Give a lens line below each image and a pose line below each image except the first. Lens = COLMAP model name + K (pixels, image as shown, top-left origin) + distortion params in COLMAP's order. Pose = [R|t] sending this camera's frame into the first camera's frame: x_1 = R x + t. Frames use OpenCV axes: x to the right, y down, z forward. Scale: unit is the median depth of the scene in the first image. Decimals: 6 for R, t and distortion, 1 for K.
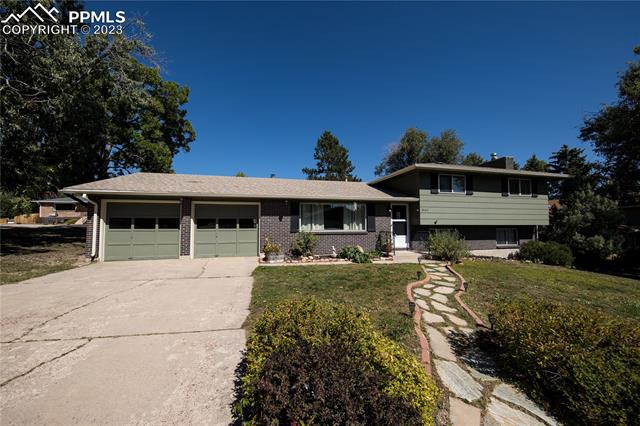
lens RADIAL K [[236.7, 0, 320.0], [0, 236.7, 213.0], [0, 0, 1]] dist [0.000275, -0.000211]
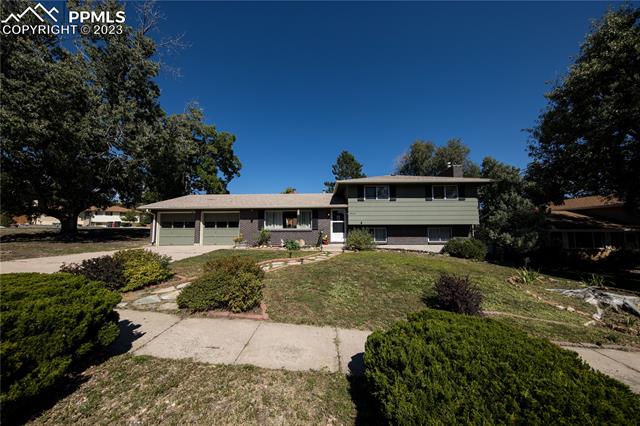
lens RADIAL K [[202.2, 0, 320.0], [0, 202.2, 213.0], [0, 0, 1]] dist [0.000142, -0.000009]
pose [[0.965363, -0.022617, -0.259927, 0.557436], [0.016504, 0.999534, -0.025677, 0.010431], [0.260387, 0.020498, 0.965287, -0.152799]]
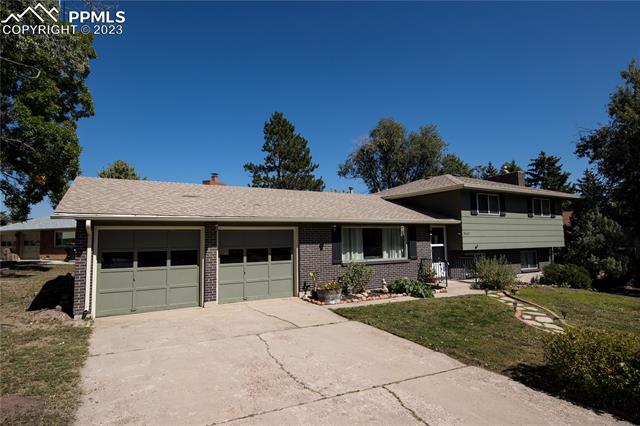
lens RADIAL K [[350.6, 0, 320.0], [0, 350.6, 213.0], [0, 0, 1]] dist [0.008085, 0.000951]
pose [[0.959754, 0.008377, 0.280718, -0.456649], [-0.000970, 0.999648, -0.026513, -0.054018], [-0.280841, 0.025173, 0.959424, -0.119836]]
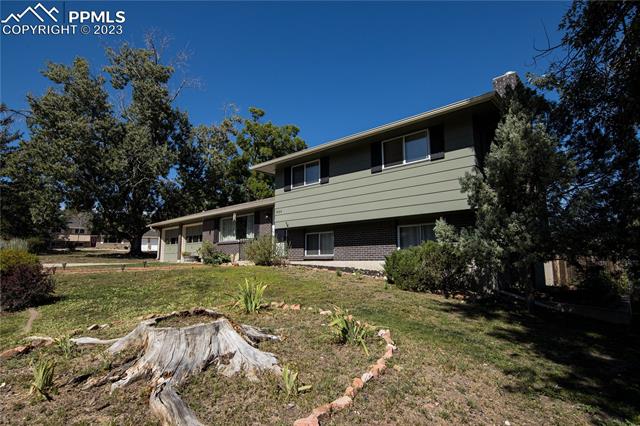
lens RADIAL K [[341.4, 0, 320.0], [0, 341.4, 213.0], [0, 0, 1]] dist [0.000083, -0.000004]
pose [[0.556650, -0.114297, -0.822847, 1.547542], [0.062169, 0.993444, -0.095937, 0.120622], [0.828417, 0.002248, 0.560107, 0.413142]]
